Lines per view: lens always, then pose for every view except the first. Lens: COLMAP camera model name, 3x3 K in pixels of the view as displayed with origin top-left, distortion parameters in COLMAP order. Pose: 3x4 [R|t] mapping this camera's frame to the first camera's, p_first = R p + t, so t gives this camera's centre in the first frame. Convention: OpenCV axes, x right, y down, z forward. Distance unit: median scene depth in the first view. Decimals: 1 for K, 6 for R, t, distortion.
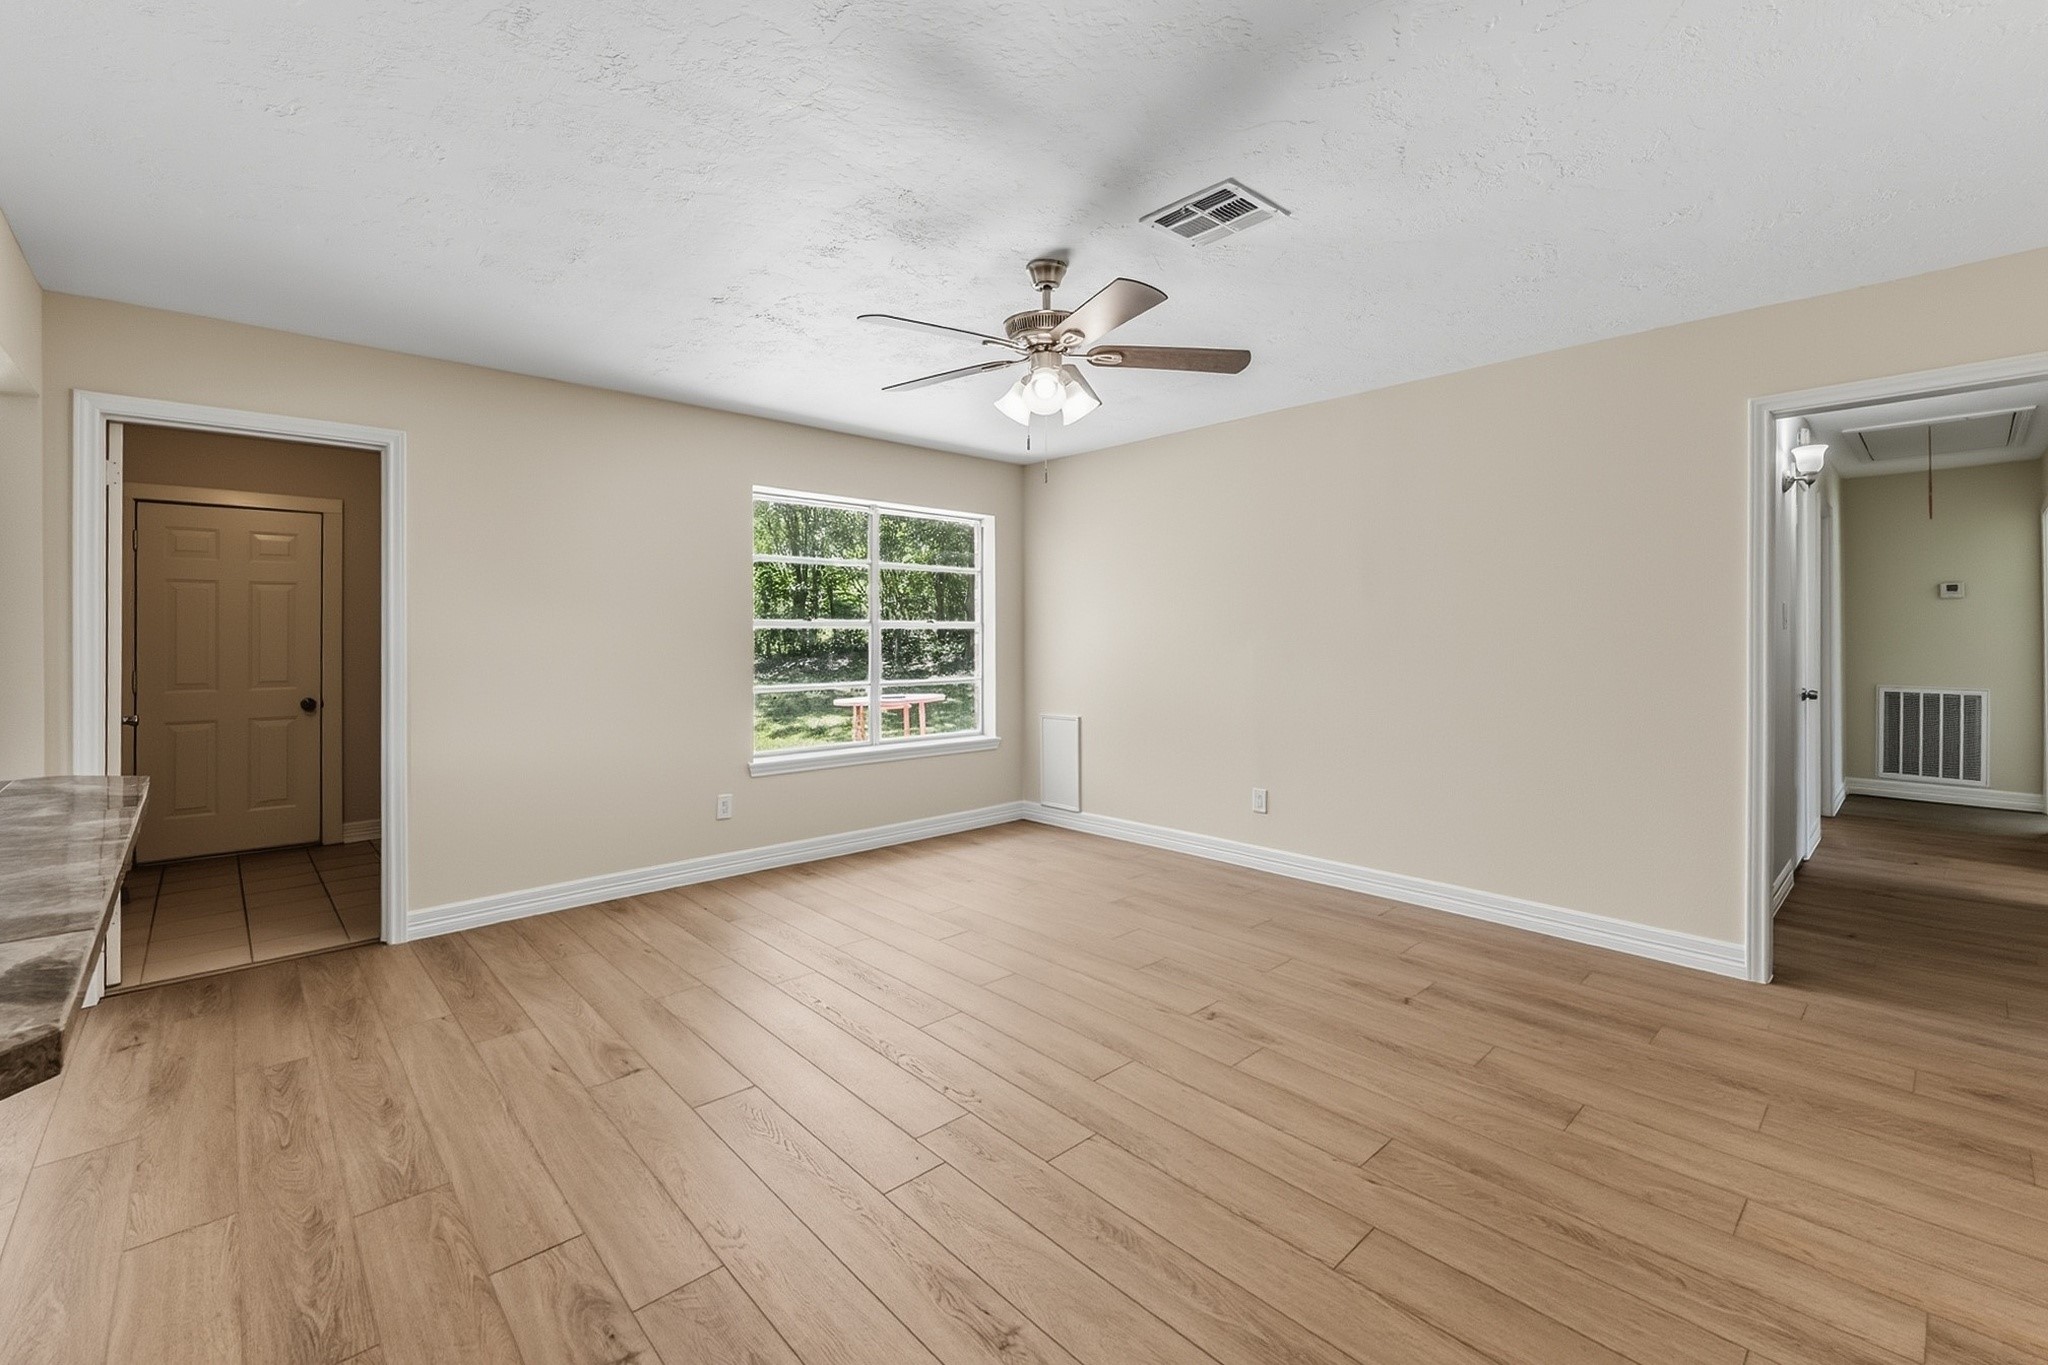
lens RADIAL K [[851.2, 0, 1002.5], [0, 851.2, 638.7], [0, 0, 1]] dist [0.000823, 0.000397]
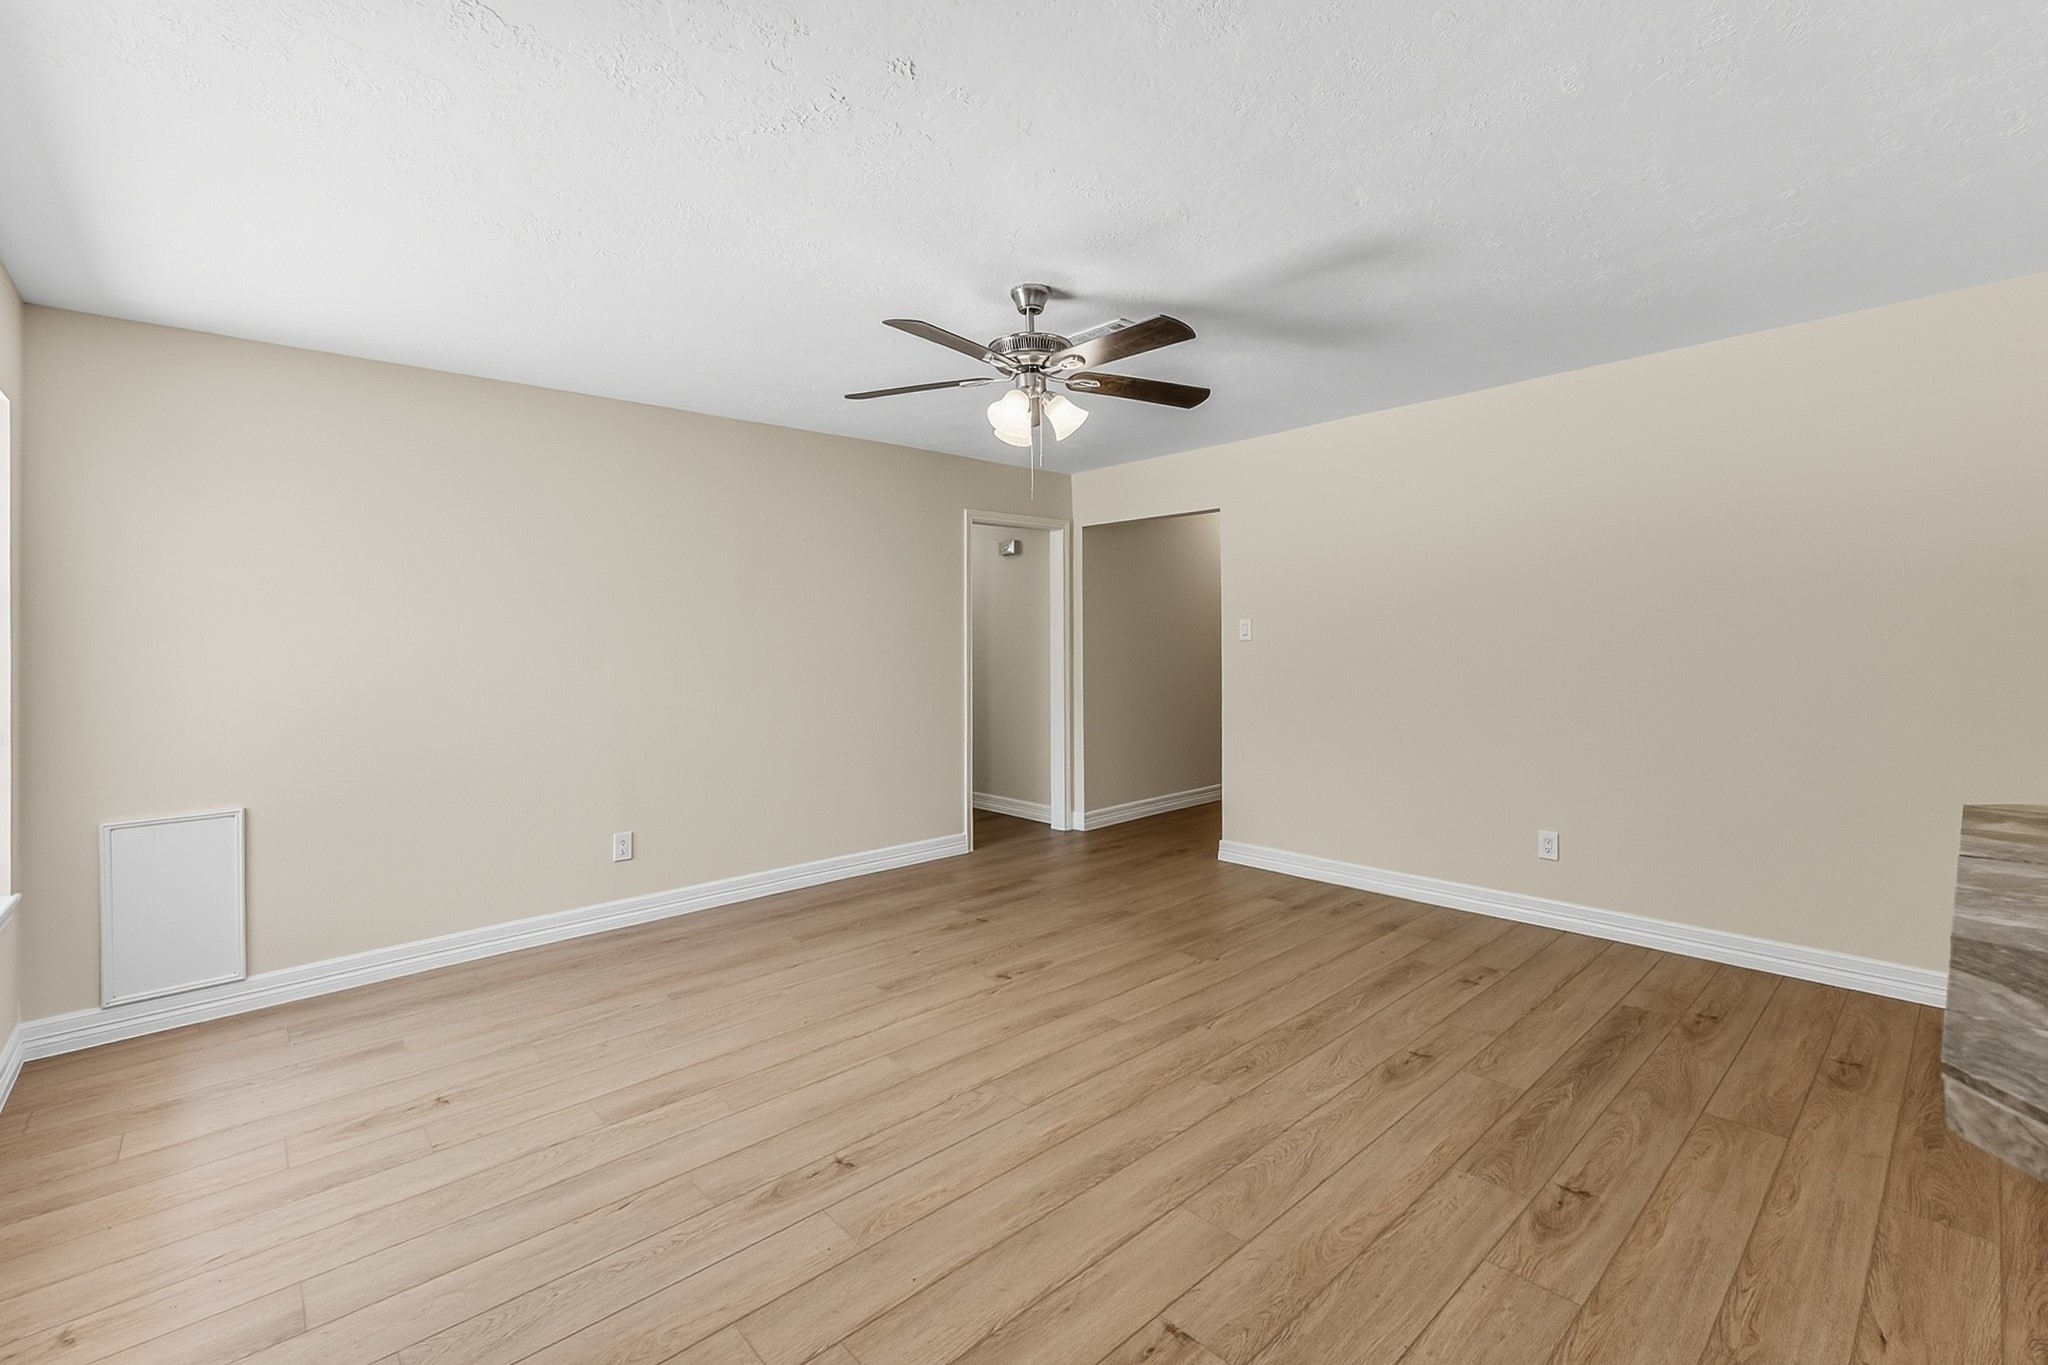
lens RADIAL K [[891.4, 0, 1012.0], [0, 891.4, 651.5], [0, 0, 1]] dist [-0.001119, 0.000002]
pose [[0.006463, -0.006890, 0.999955, -1.040734], [0.020946, 0.999758, 0.006753, -0.007374], [-0.999760, 0.020901, 0.006606, 1.050332]]
